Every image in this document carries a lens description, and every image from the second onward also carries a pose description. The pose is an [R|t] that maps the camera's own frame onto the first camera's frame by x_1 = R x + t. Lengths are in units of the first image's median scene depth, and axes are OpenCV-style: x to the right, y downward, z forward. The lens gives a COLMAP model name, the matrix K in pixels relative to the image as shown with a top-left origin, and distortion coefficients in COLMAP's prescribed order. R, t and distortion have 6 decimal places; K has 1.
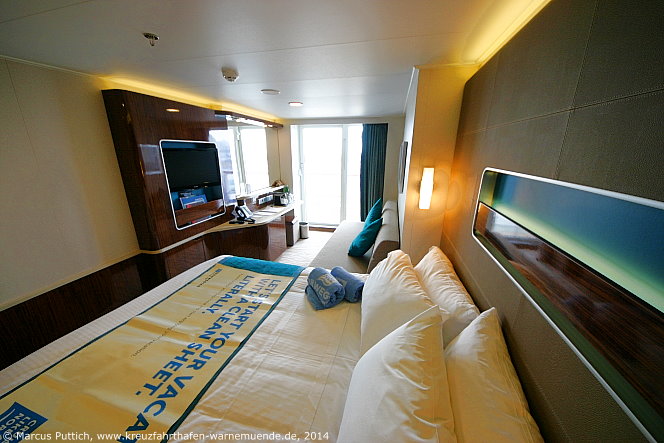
lens RADIAL K [[241.5, 0, 332.1], [0, 241.5, 228.4], [0, 0, 1]] dist [0.044131, -0.027201]
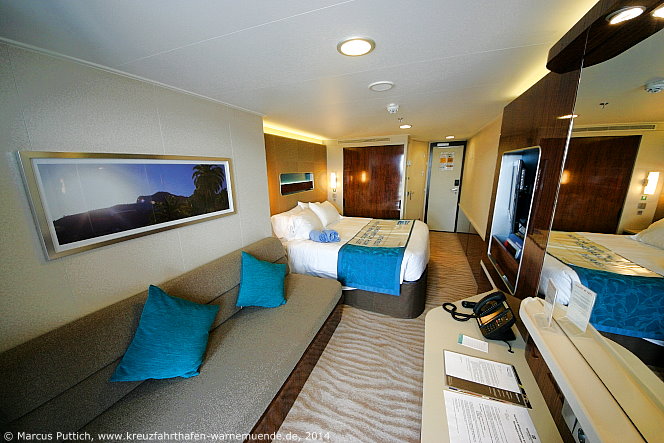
lens RADIAL K [[241.5, 0, 332.1], [0, 241.5, 228.4], [0, 0, 1]] dist [0.044131, -0.027201]
pose [[-0.992081, -0.023167, 0.123441, -0.298827], [0.046165, 0.846773, 0.529947, -0.867386], [-0.116804, 0.531450, -0.838998, 2.707353]]
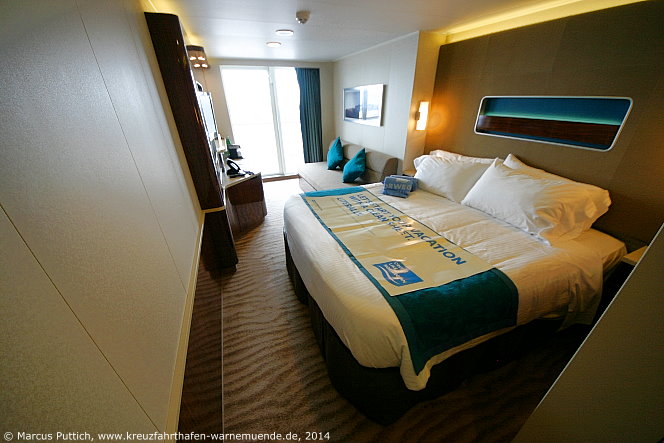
lens RADIAL K [[241.5, 0, 332.1], [0, 241.5, 228.4], [0, 0, 1]] dist [0.044131, -0.027201]
pose [[0.802200, -0.297402, 0.517714, -1.285925], [0.204956, 0.951590, 0.229063, 0.059544], [-0.560775, -0.077646, 0.824319, -0.058836]]
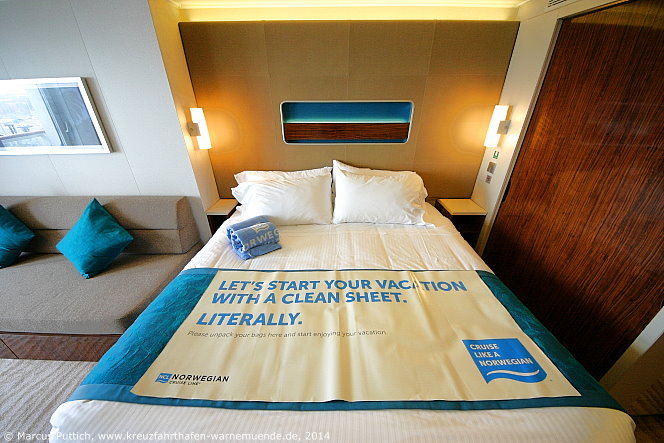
lens RADIAL K [[241.5, 0, 332.1], [0, 241.5, 228.4], [0, 0, 1]] dist [0.044131, -0.027201]
pose [[-0.241506, -0.466501, 0.850912, -0.967296], [0.303502, 0.796567, 0.522846, -0.223305], [-0.921717, 0.384524, -0.050792, 0.777437]]
